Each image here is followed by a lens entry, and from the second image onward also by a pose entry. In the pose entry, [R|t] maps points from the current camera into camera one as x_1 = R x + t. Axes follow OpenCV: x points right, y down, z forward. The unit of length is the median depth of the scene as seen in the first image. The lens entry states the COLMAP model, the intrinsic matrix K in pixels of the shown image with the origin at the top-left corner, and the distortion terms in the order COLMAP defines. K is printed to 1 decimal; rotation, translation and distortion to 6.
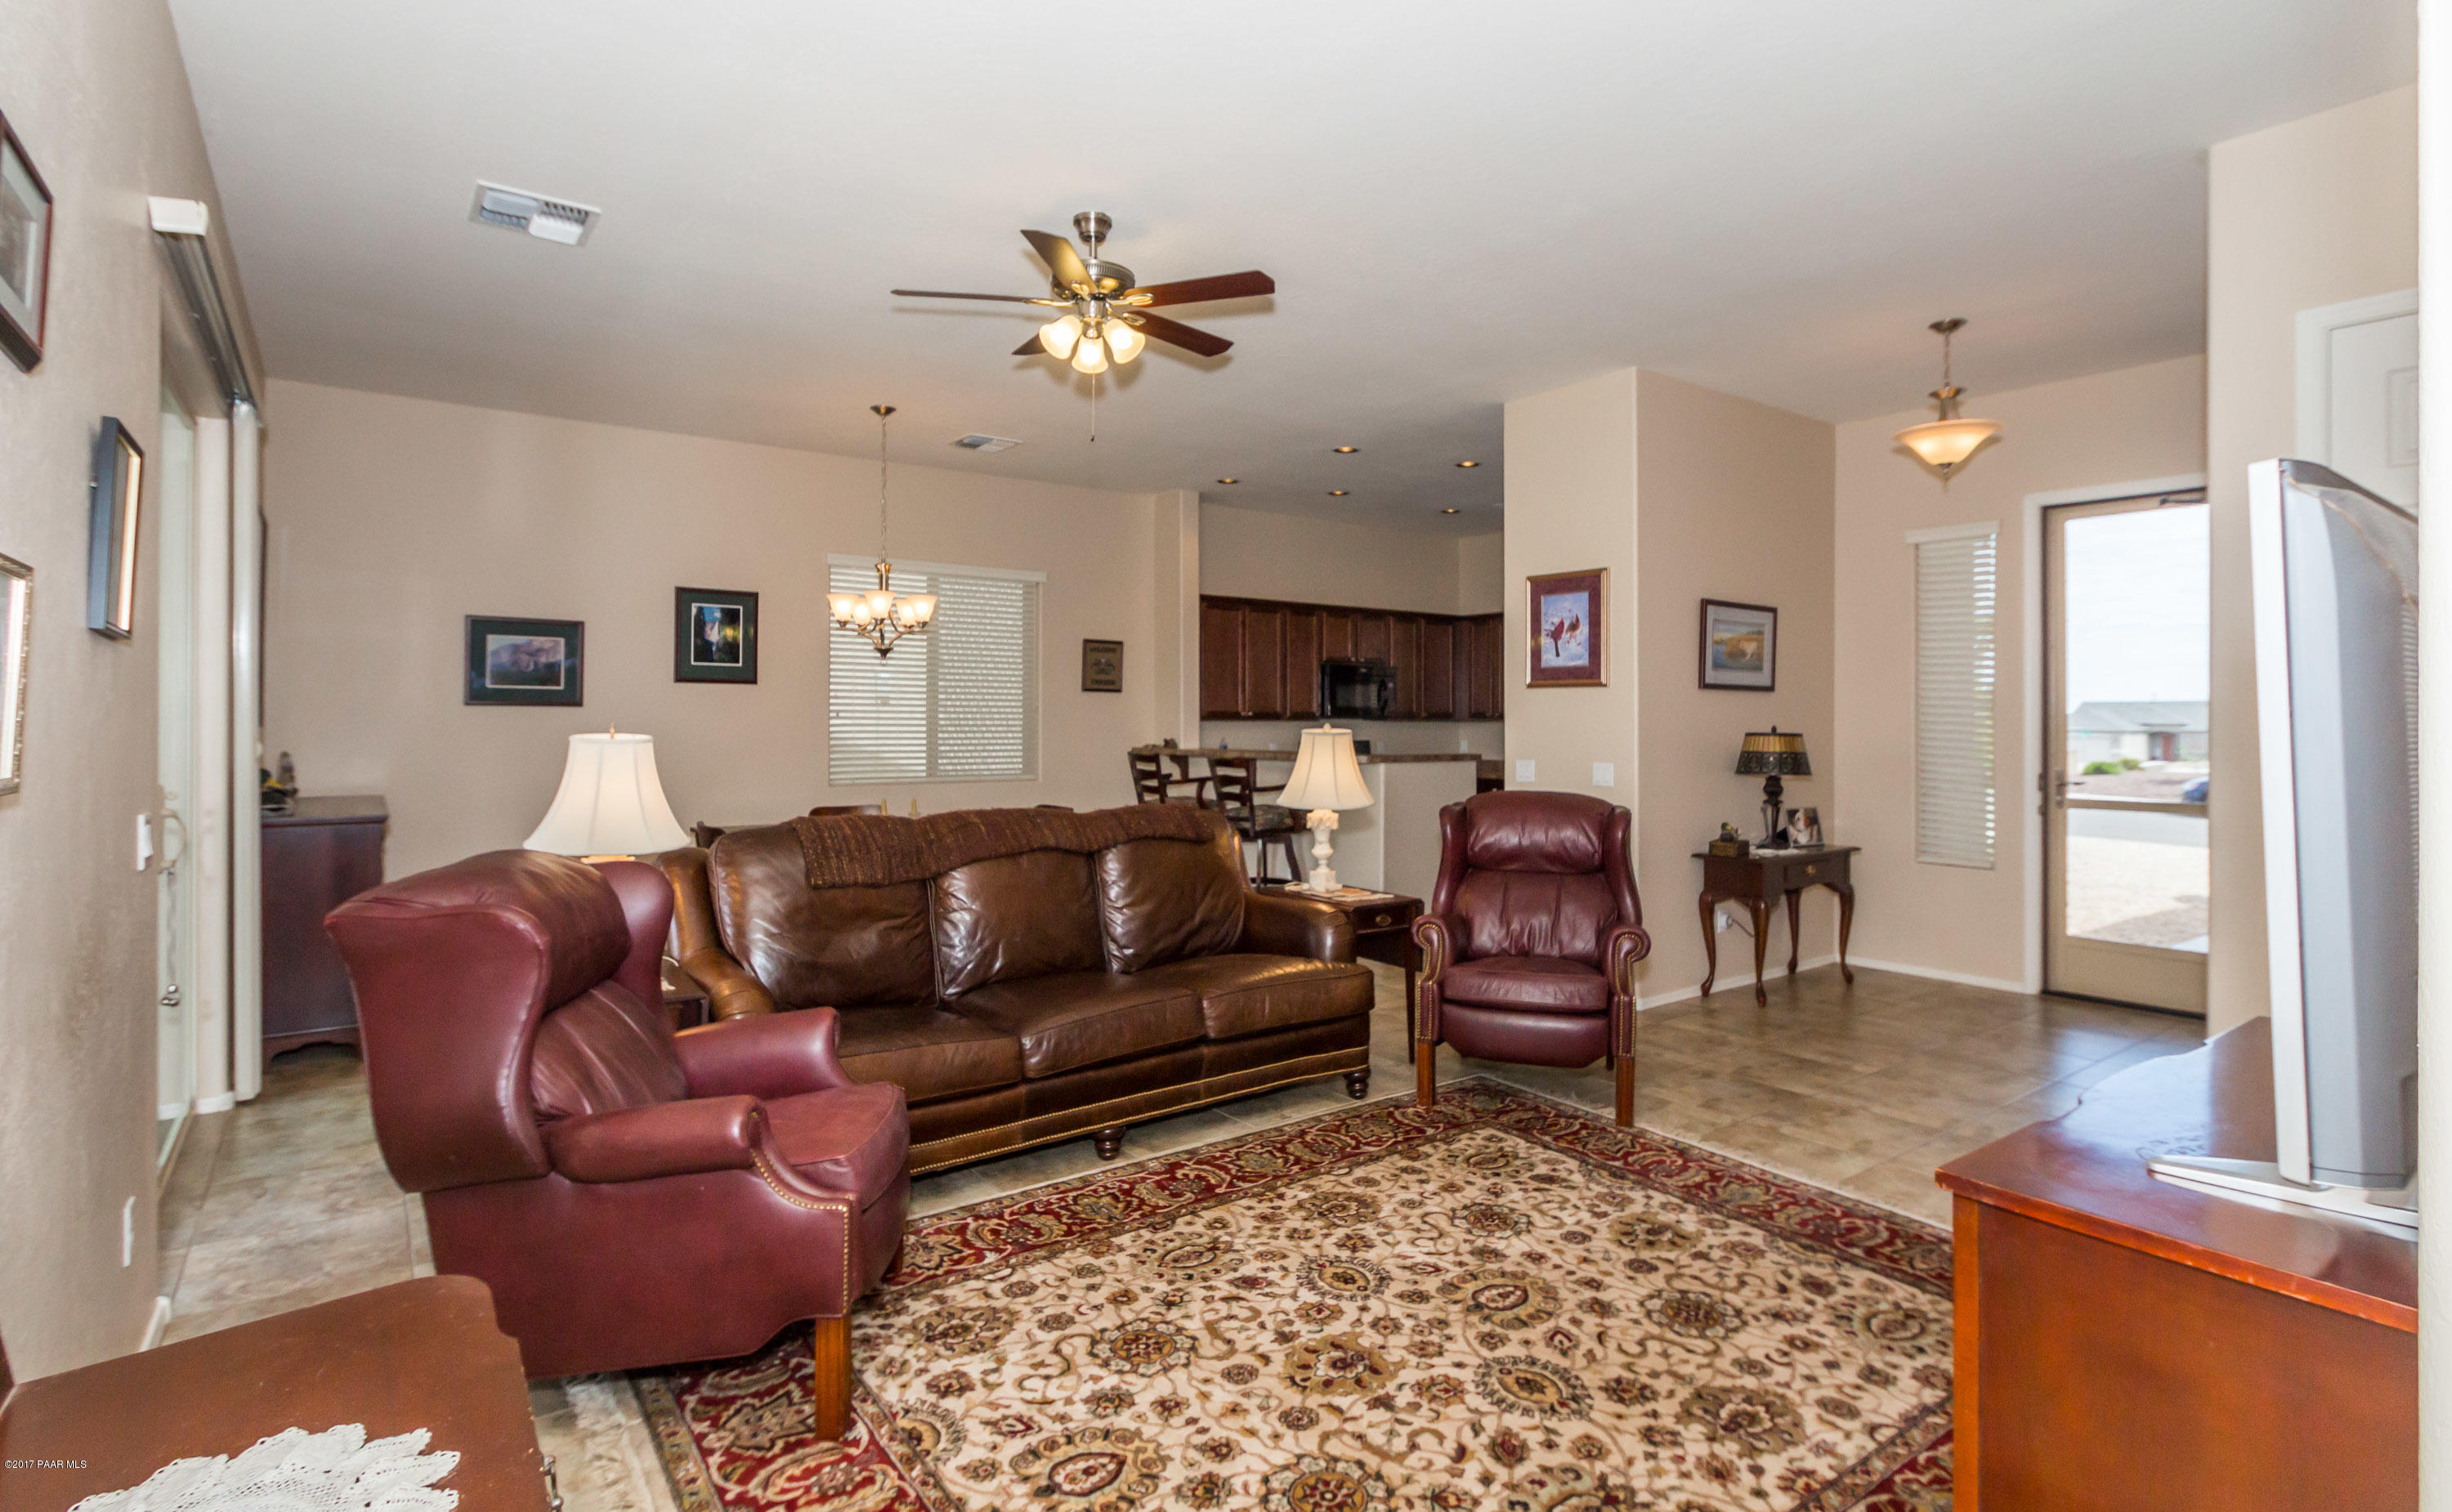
lens RADIAL K [[1164.6, 0, 1235.4], [0, 1164.6, 699.7], [0, 0, 1]] dist [-0.000755, -0.000105]
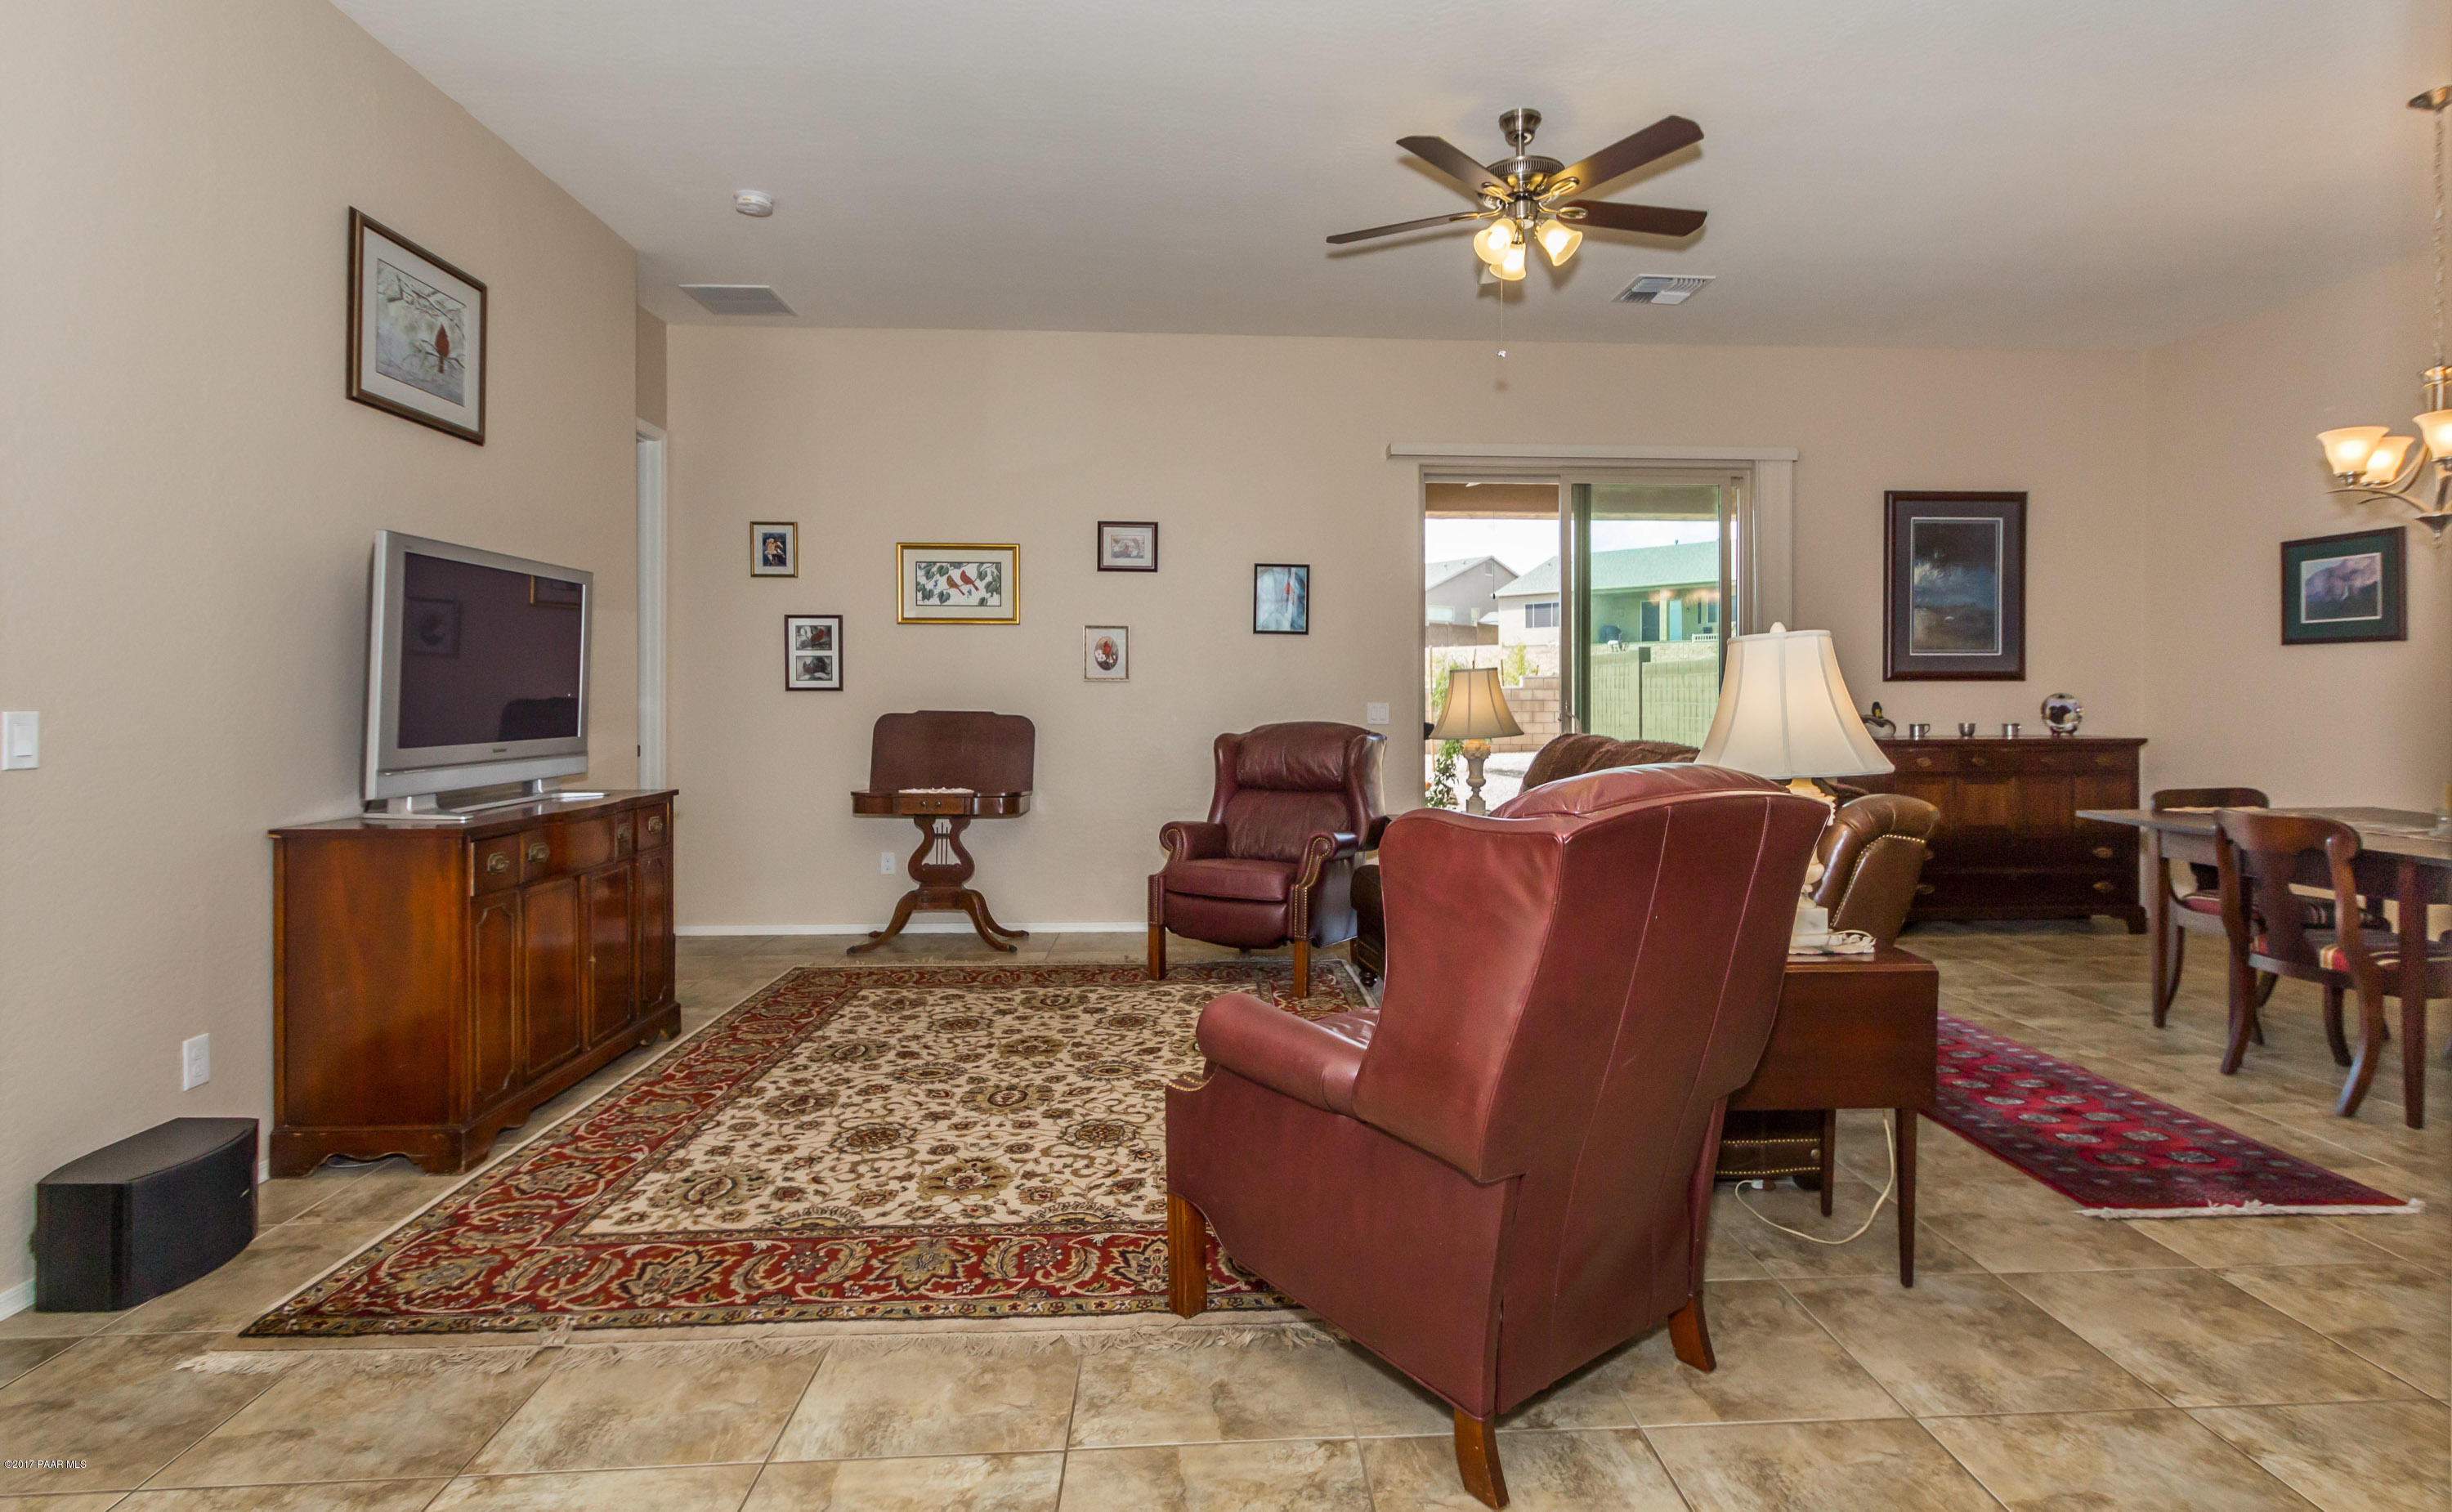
lens RADIAL K [[1164.6, 0, 1229.9], [0, 1164.6, 686.4], [0, 0, 1]] dist [-0.000755, -0.000105]
pose [[-0.560725, -0.011981, -0.827915, 1.042649], [0.011266, 0.999692, -0.022097, 0.095620], [0.827925, -0.021717, -0.560418, 1.756098]]
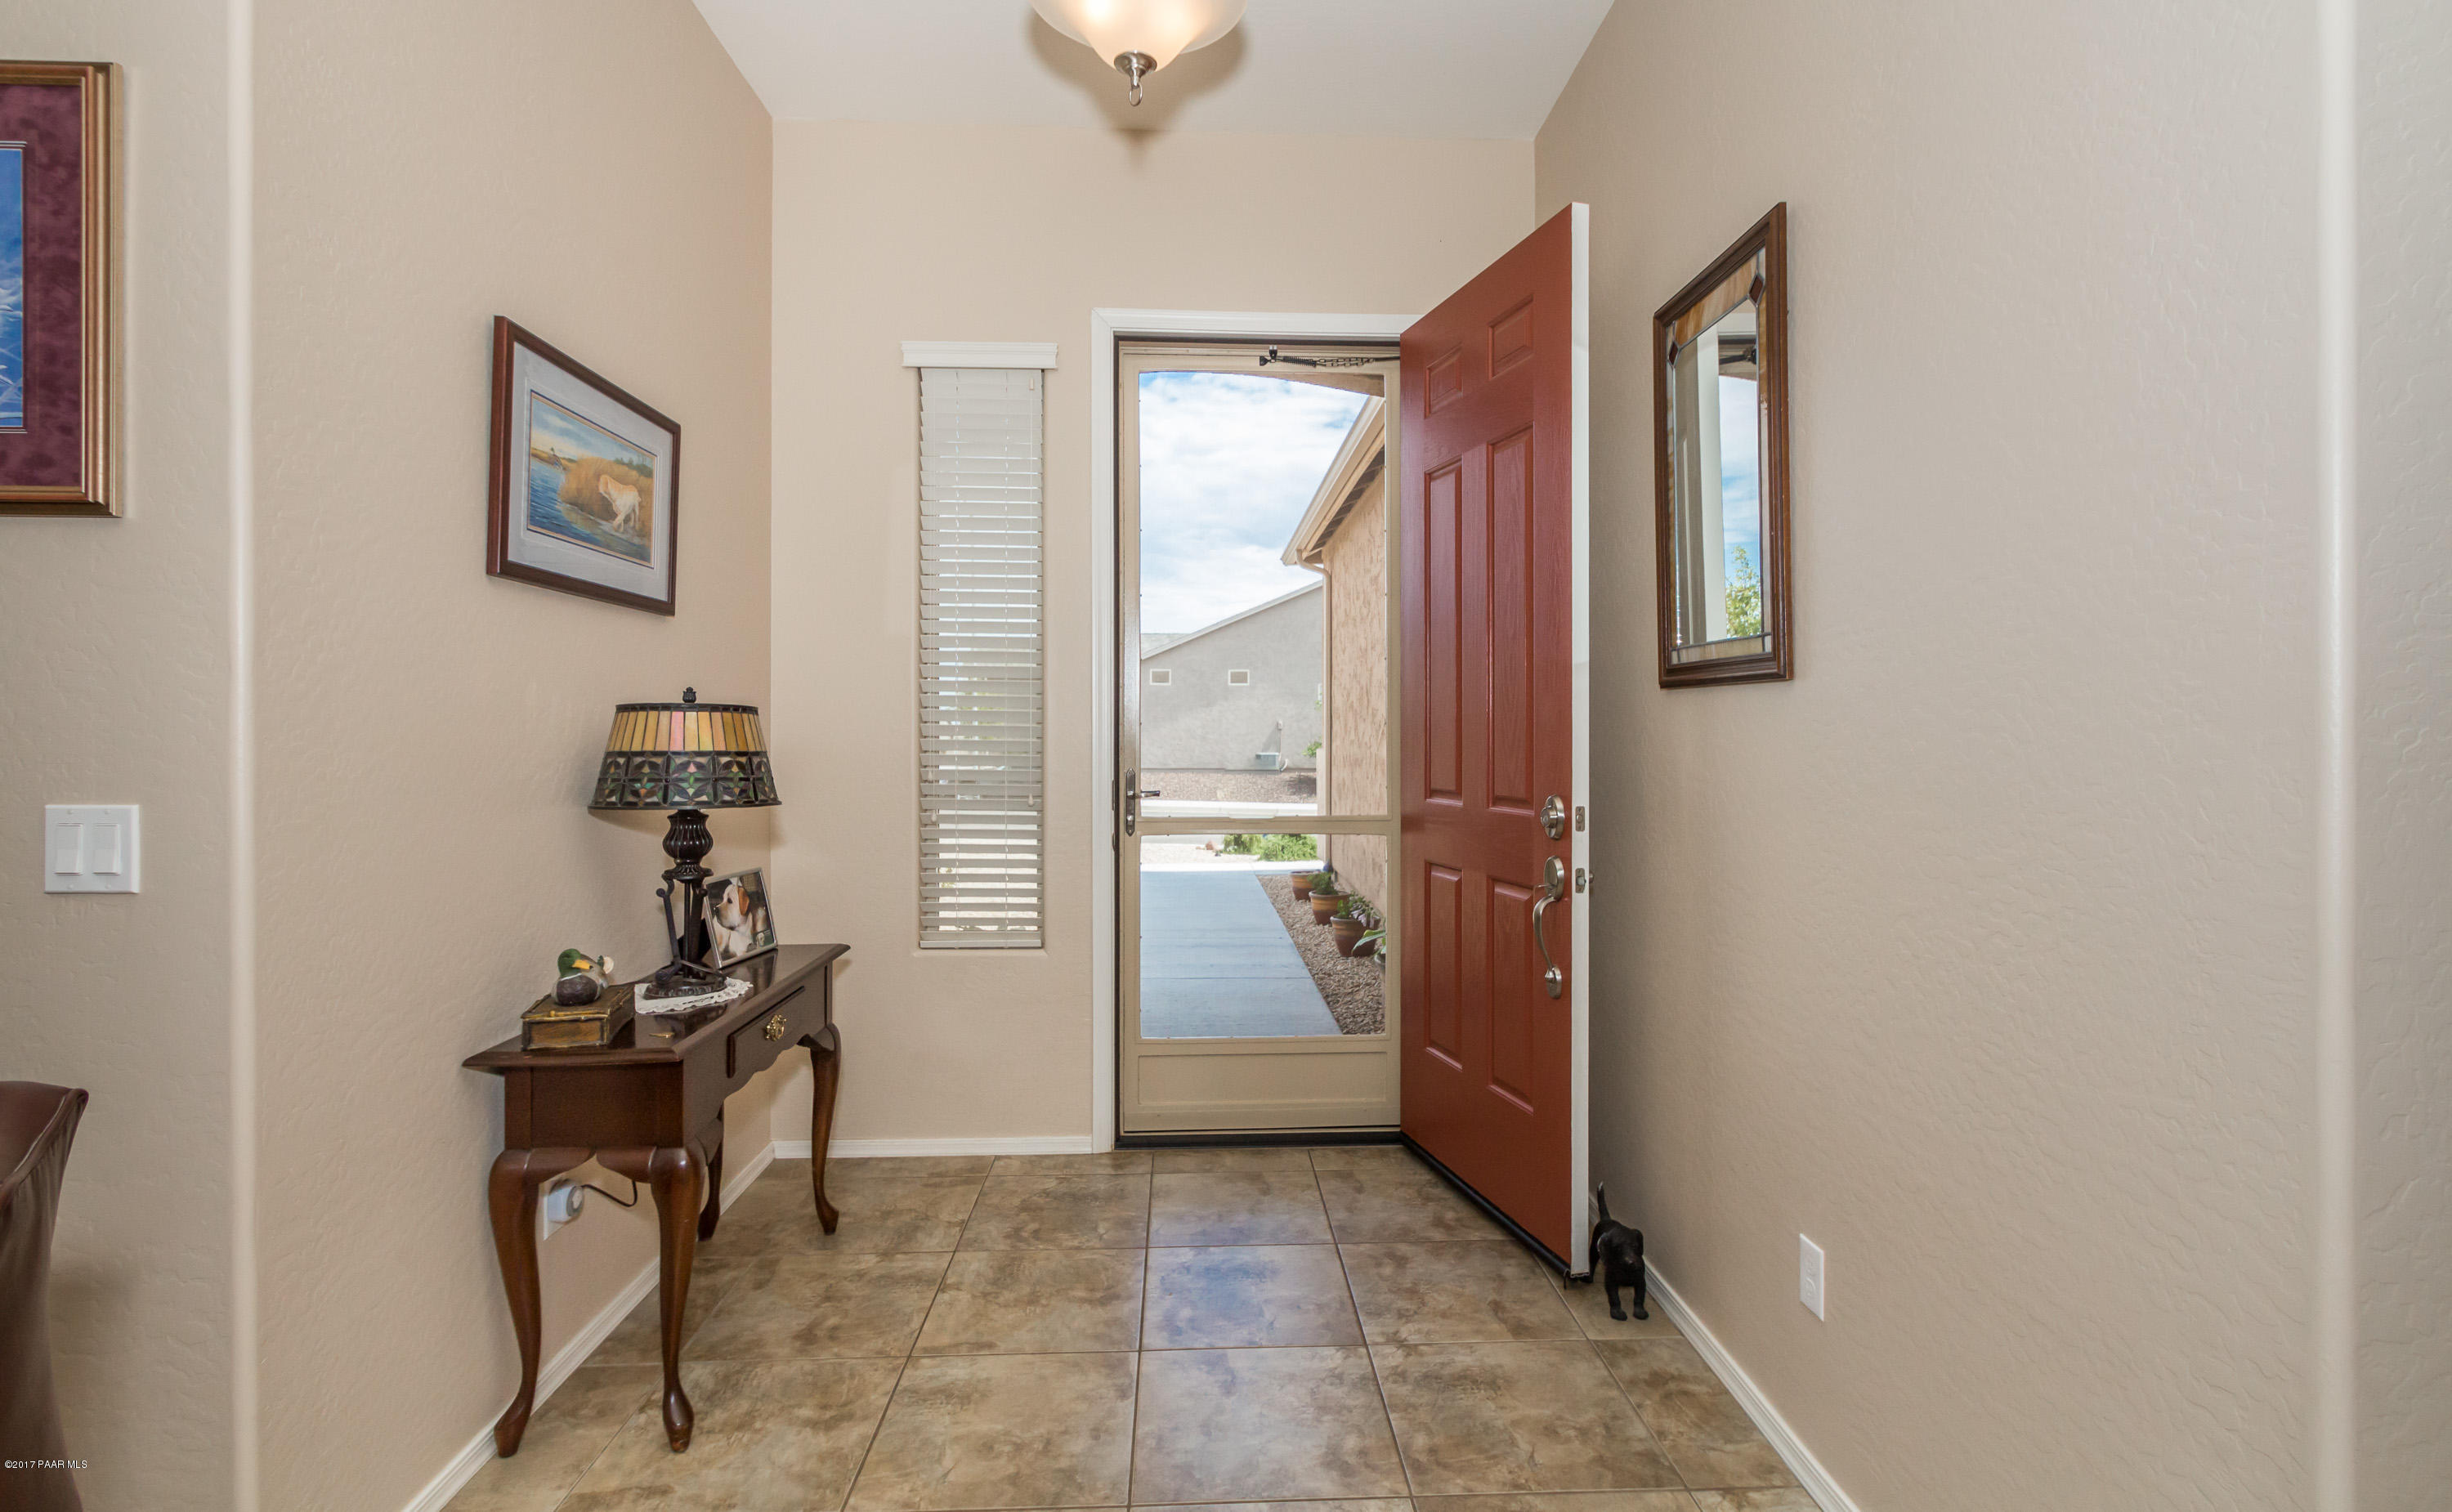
lens RADIAL K [[1164.6, 0, 1234.6], [0, 1164.6, 738.2], [0, 0, 1]] dist [-0.000755, -0.000105]
pose [[0.570633, -0.009912, 0.821145, 0.243898], [-0.013700, 0.999673, 0.021588, 0.029762], [-0.821091, -0.023568, 0.570311, 0.629998]]
